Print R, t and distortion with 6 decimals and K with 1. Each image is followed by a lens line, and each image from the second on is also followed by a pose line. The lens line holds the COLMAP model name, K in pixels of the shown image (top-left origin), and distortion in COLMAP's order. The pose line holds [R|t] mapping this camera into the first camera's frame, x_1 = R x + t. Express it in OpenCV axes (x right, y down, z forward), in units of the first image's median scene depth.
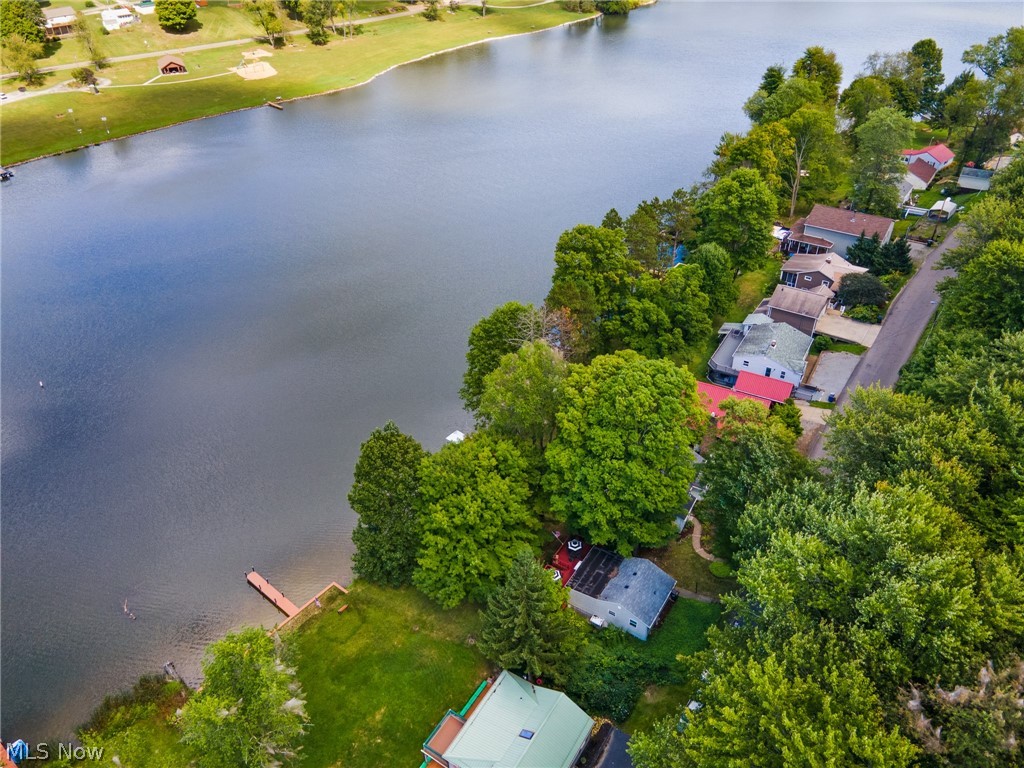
lens RADIAL K [[747.4, 0, 525.2], [0, 747.4, 382.7], [0, 0, 1]] dist [0.035415, 0.004953]
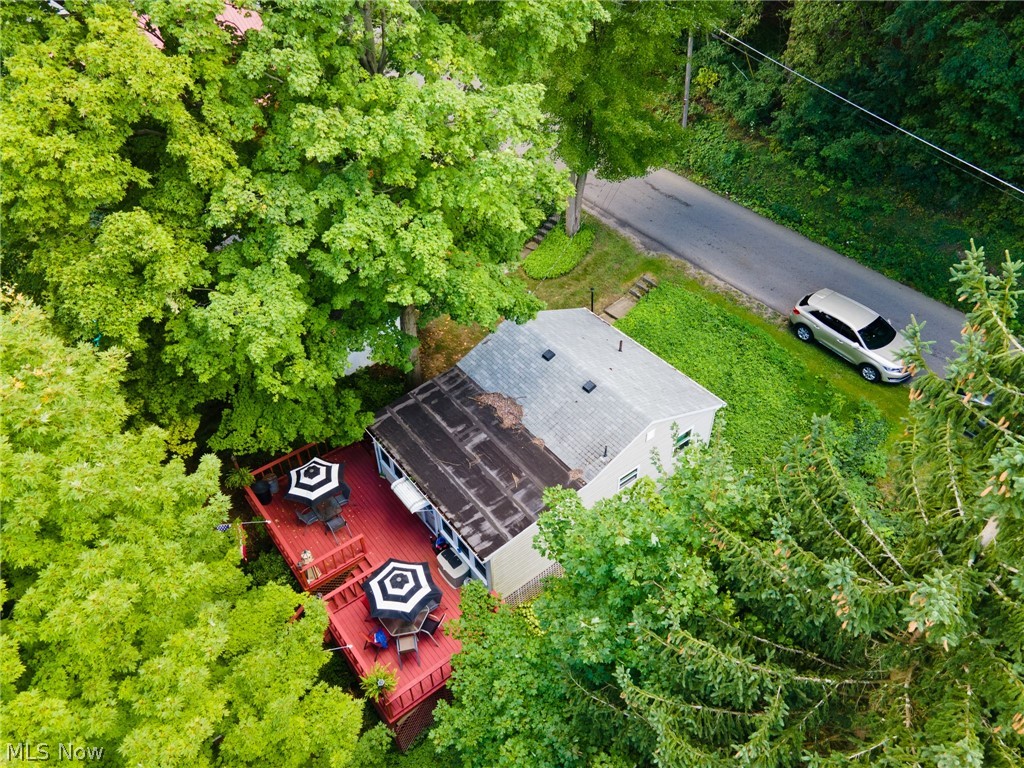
lens RADIAL K [[747.4, 0, 525.2], [0, 747.4, 382.7], [0, 0, 1]] dist [0.035415, 0.004953]
pose [[0.337571, -0.627686, 0.701467, -0.076138], [0.569857, 0.729408, 0.378453, 0.134115], [-0.749205, 0.271981, 0.603919, 0.780948]]
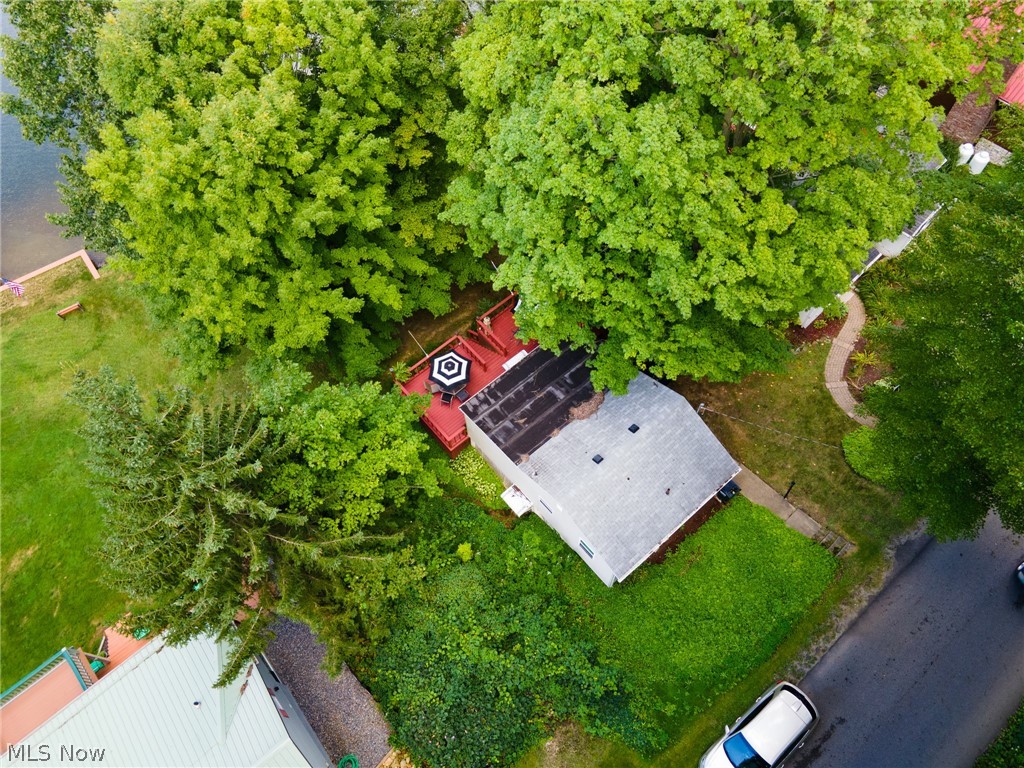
lens RADIAL K [[747.4, 0, 525.2], [0, 747.4, 382.7], [0, 0, 1]] dist [0.035415, 0.004953]
pose [[0.957348, 0.250378, -0.144205, 0.135078], [-0.160132, 0.875199, 0.456491, 0.066704], [0.240503, -0.413929, 0.877964, 0.628157]]
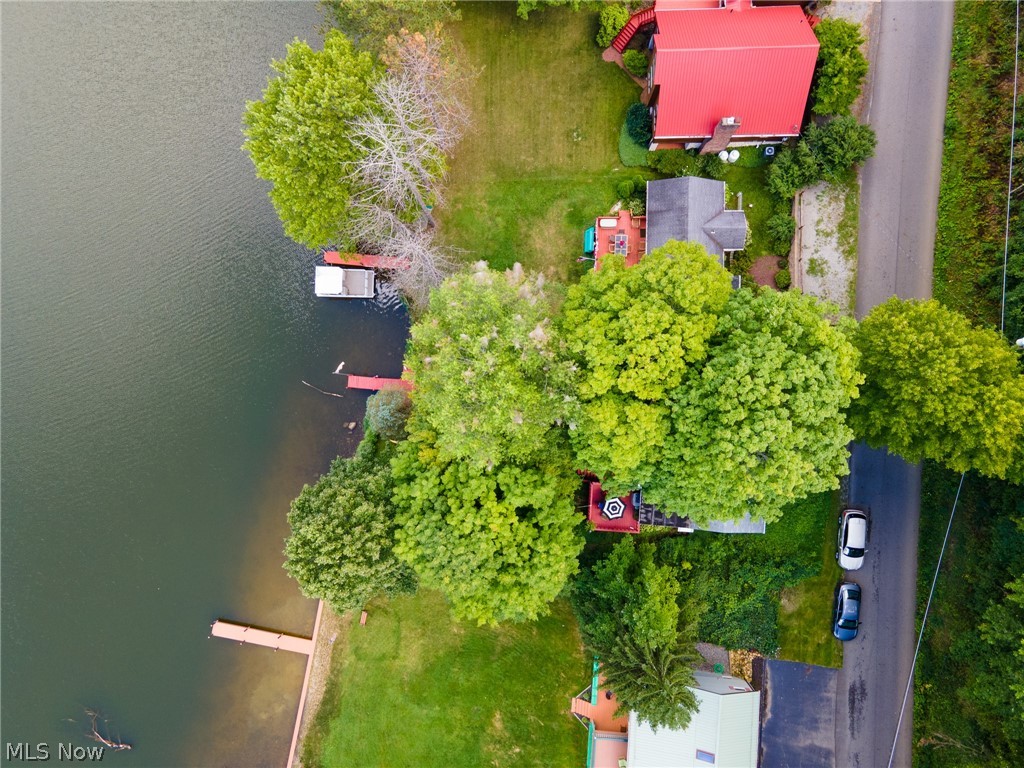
lens RADIAL K [[747.4, 0, 525.2], [0, 747.4, 382.7], [0, 0, 1]] dist [0.035415, 0.004953]
pose [[0.880362, -0.474297, -0.002251, 0.023729], [0.289104, 0.532843, 0.795297, -0.400619], [-0.376008, -0.700799, 0.606216, 0.659423]]
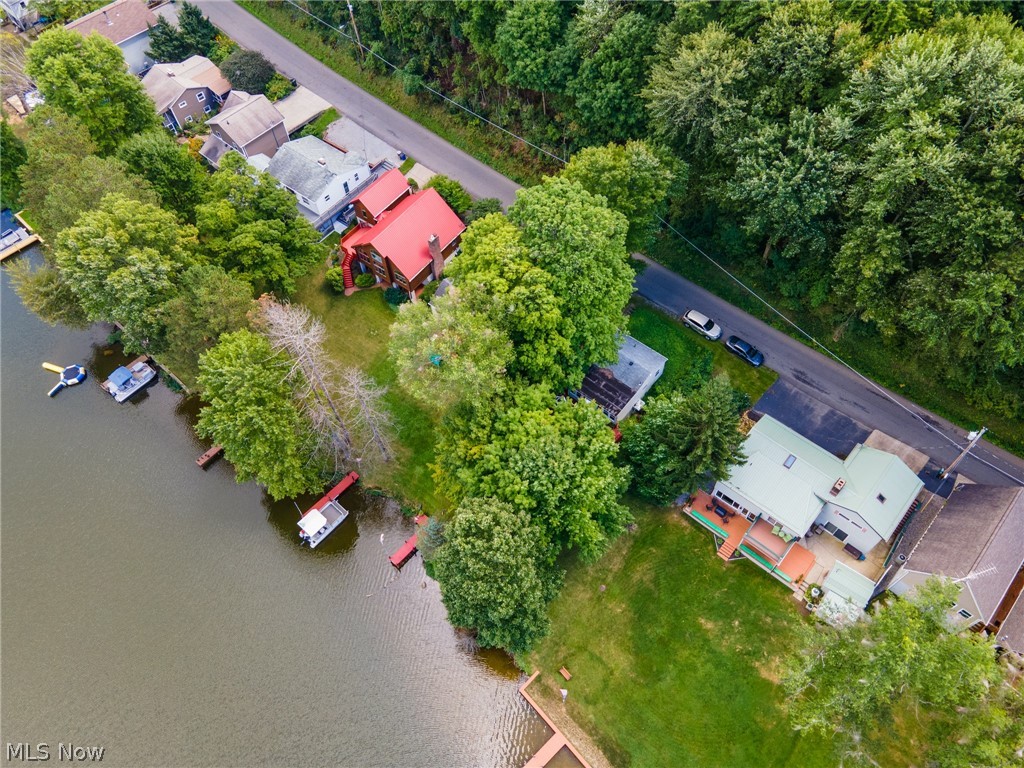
lens RADIAL K [[747.4, 0, 525.2], [0, 747.4, 382.7], [0, 0, 1]] dist [0.035415, 0.004953]
pose [[0.136839, -0.816527, 0.560855, -0.463359], [0.603489, 0.517699, 0.606456, -0.411402], [-0.785542, 0.255483, 0.563606, 0.494430]]
